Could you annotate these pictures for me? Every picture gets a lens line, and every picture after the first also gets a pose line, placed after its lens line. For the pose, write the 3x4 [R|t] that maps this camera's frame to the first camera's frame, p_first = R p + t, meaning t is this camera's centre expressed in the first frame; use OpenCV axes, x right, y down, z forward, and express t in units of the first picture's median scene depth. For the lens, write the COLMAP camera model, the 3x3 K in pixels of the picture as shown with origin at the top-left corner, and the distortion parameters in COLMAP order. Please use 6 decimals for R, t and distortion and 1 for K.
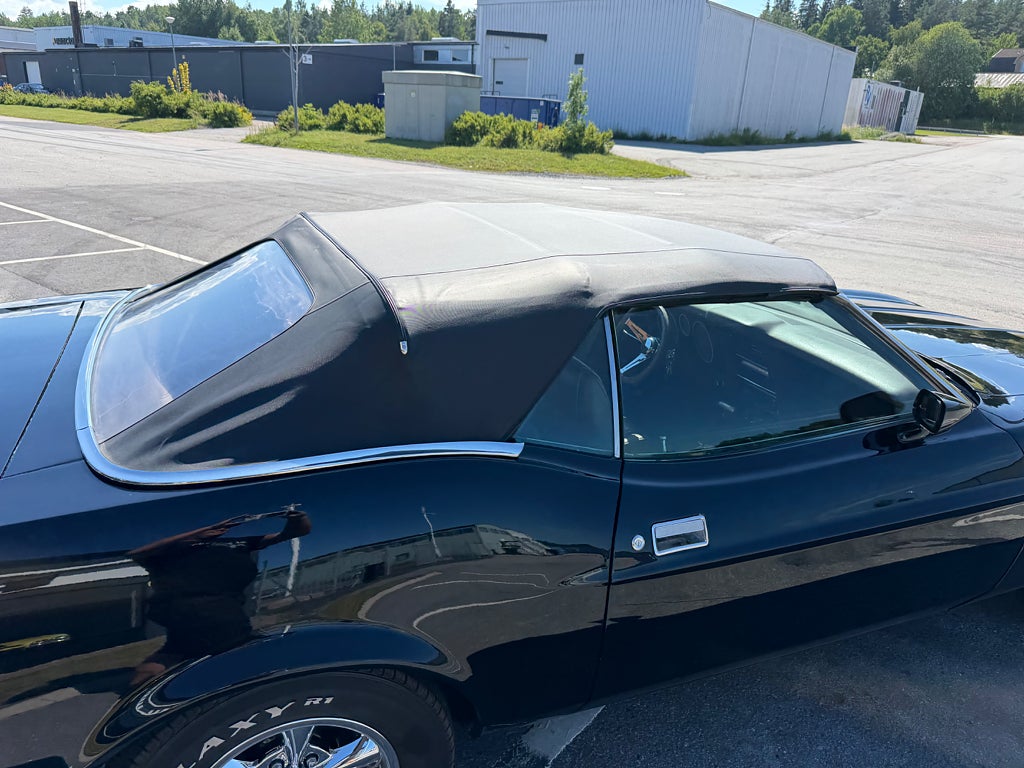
lens RADIAL K [[721.7, 0, 514.3], [0, 721.7, 379.2], [0, 0, 1]] dist [0.022771, -0.032306]
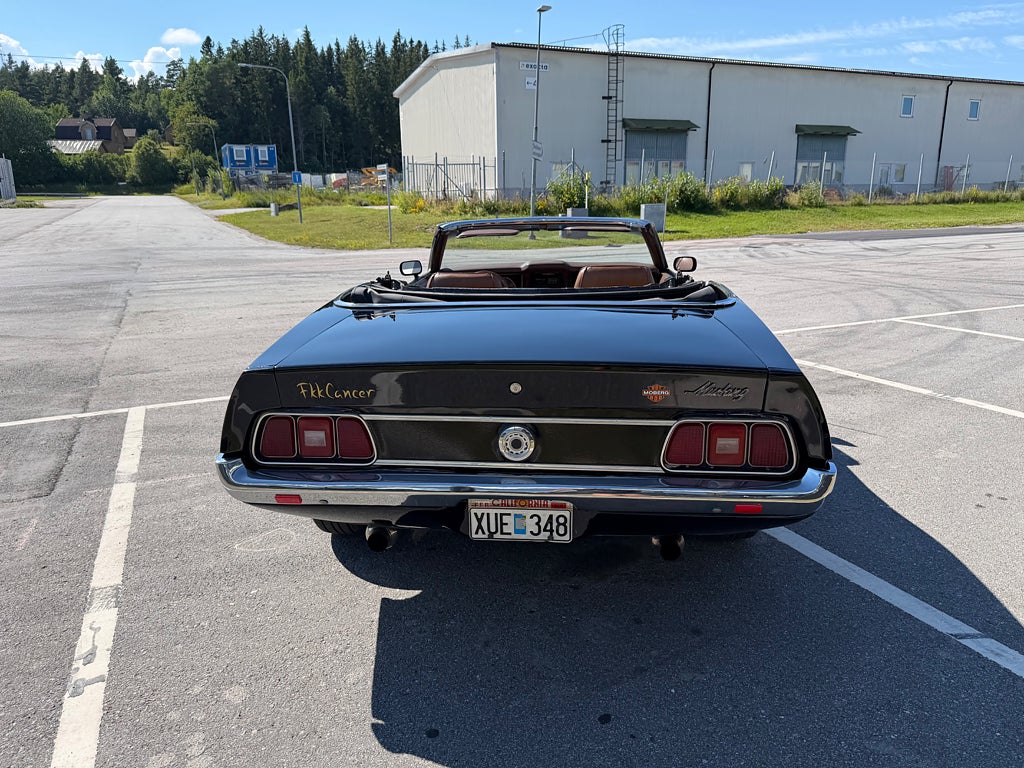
lens RADIAL K [[721.7, 0, 512.4], [0, 721.7, 379.9], [0, 0, 1]] dist [0.022771, -0.032306]
pose [[0.453630, -0.272500, 0.848507, -0.115055], [0.341073, 0.932703, 0.117194, -0.003568], [-0.823340, 0.236240, 0.516045, 0.020188]]
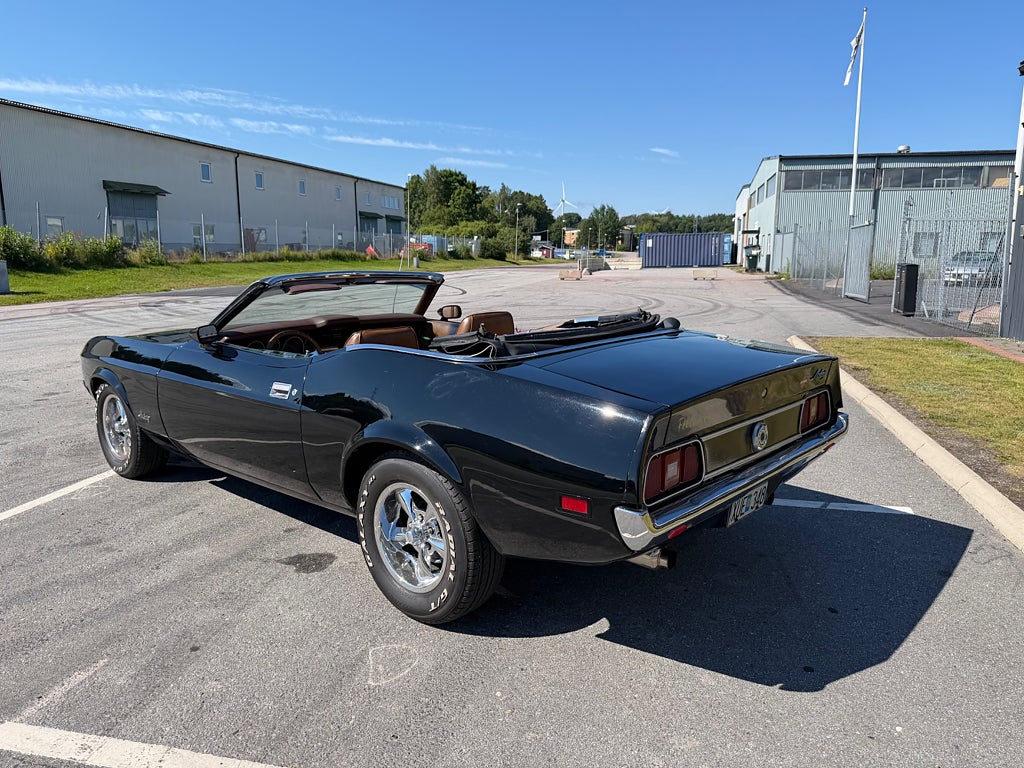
lens RADIAL K [[721.7, 0, 512.7], [0, 721.7, 383.5], [0, 0, 1]] dist [0.022771, -0.032306]
pose [[-0.430824, -0.211974, 0.877187, -0.122804], [0.289421, 0.888222, 0.356788, -0.038074], [-0.854767, 0.407590, -0.321317, 0.113114]]
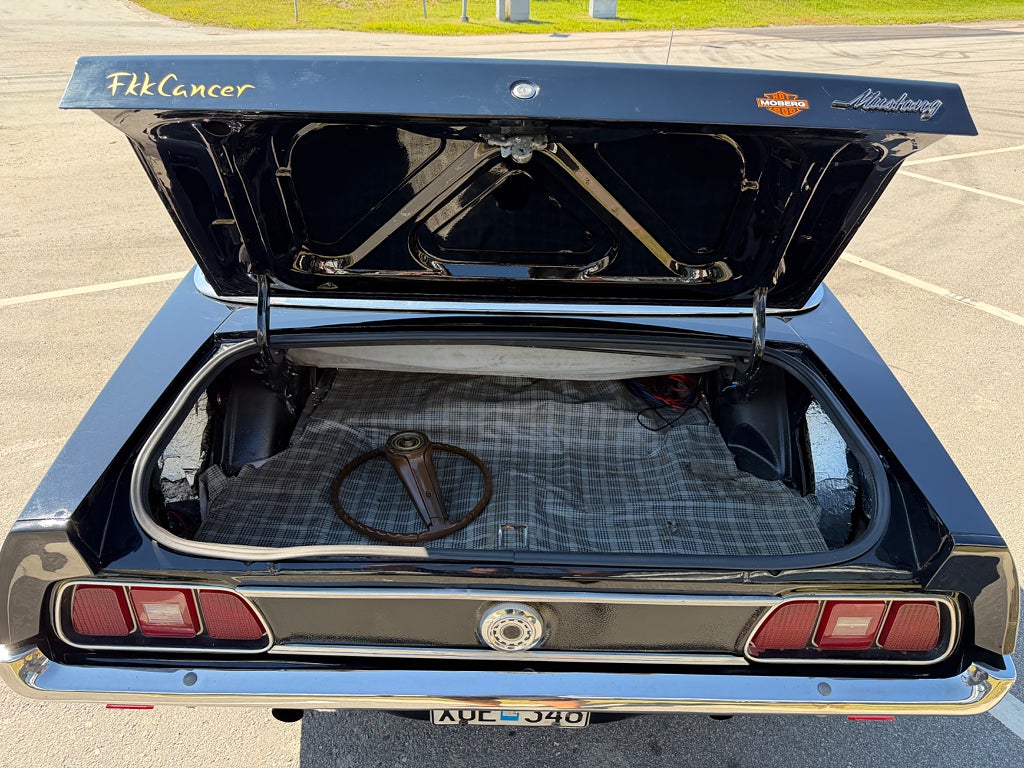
lens RADIAL K [[721.7, 0, 506.6], [0, 721.7, 383.3], [0, 0, 1]] dist [0.022771, -0.032306]
pose [[0.382102, -0.502794, 0.775368, -0.081824], [0.312710, 0.859885, 0.403497, -0.019051], [-0.869604, 0.088289, 0.485793, 0.036447]]
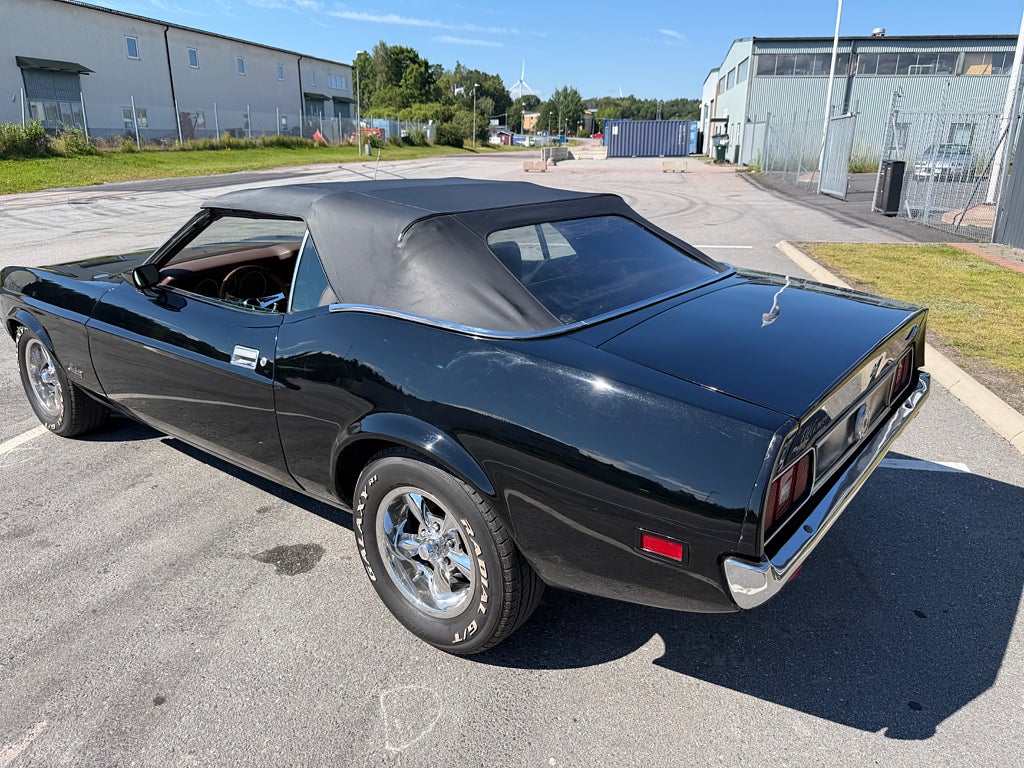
lens RADIAL K [[721.7, 0, 515.7], [0, 721.7, 378.6], [0, 0, 1]] dist [0.022771, -0.032306]
pose [[-0.486304, -0.326829, 0.810365, -0.098236], [0.271674, 0.824895, 0.495723, -0.040437], [-0.830483, 0.461227, -0.312359, 0.109724]]
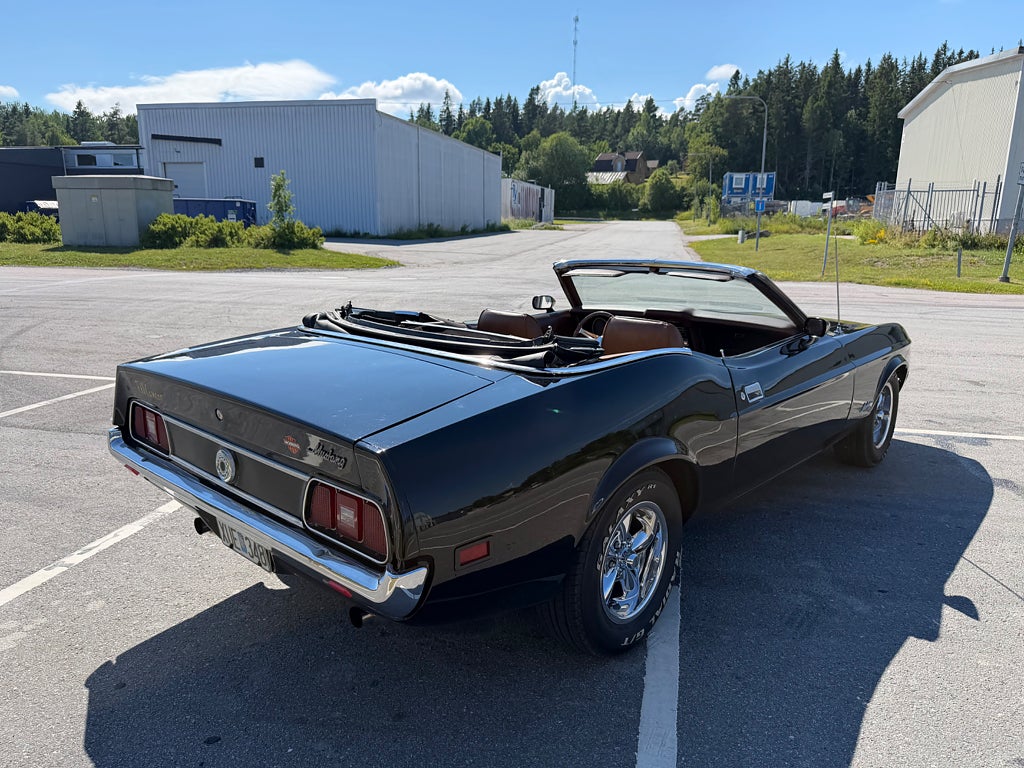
lens RADIAL K [[721.7, 0, 523.1], [0, 721.7, 390.7], [0, 0, 1]] dist [0.022771, -0.032306]
pose [[0.902067, -0.135436, 0.409794, -0.057628], [0.180193, 0.980960, -0.072448, 0.014462], [-0.392179, 0.139195, 0.909296, -0.027419]]
